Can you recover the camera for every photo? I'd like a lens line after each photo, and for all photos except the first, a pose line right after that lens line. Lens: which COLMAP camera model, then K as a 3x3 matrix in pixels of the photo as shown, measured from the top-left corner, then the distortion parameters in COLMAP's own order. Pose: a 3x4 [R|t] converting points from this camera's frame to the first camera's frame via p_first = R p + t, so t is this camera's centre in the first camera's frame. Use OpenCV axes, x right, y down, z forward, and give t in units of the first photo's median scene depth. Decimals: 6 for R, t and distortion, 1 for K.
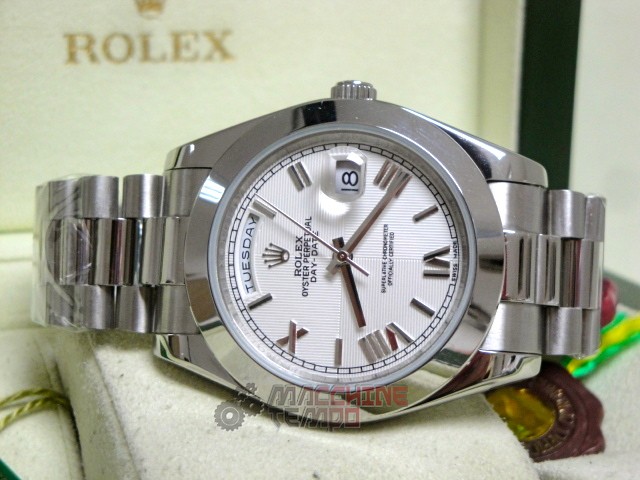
lens RADIAL K [[1415.8, 0, 320.0], [0, 1415.8, 240.0], [0, 0, 1]] dist [0.186777, 0.236935]
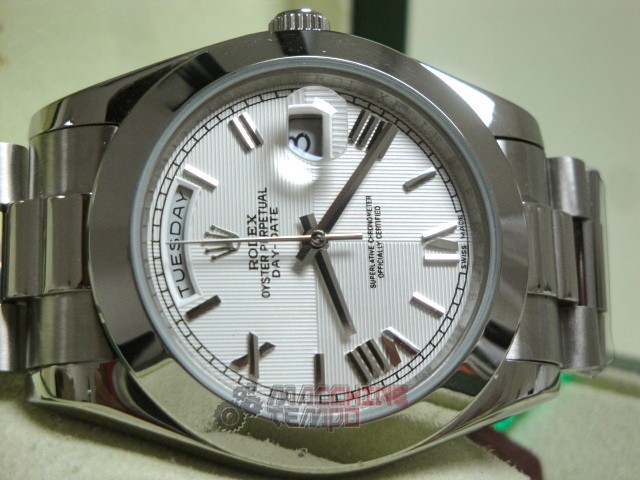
lens RADIAL K [[1415.8, 0, 320.0], [0, 1415.8, 240.0], [0, 0, 1]] dist [0.186777, 0.236935]
pose [[0.952183, -0.019043, 0.304933, -0.199678], [0.055618, 0.992183, -0.111712, 0.091476], [-0.300422, 0.123330, 0.945799, 0.317544]]
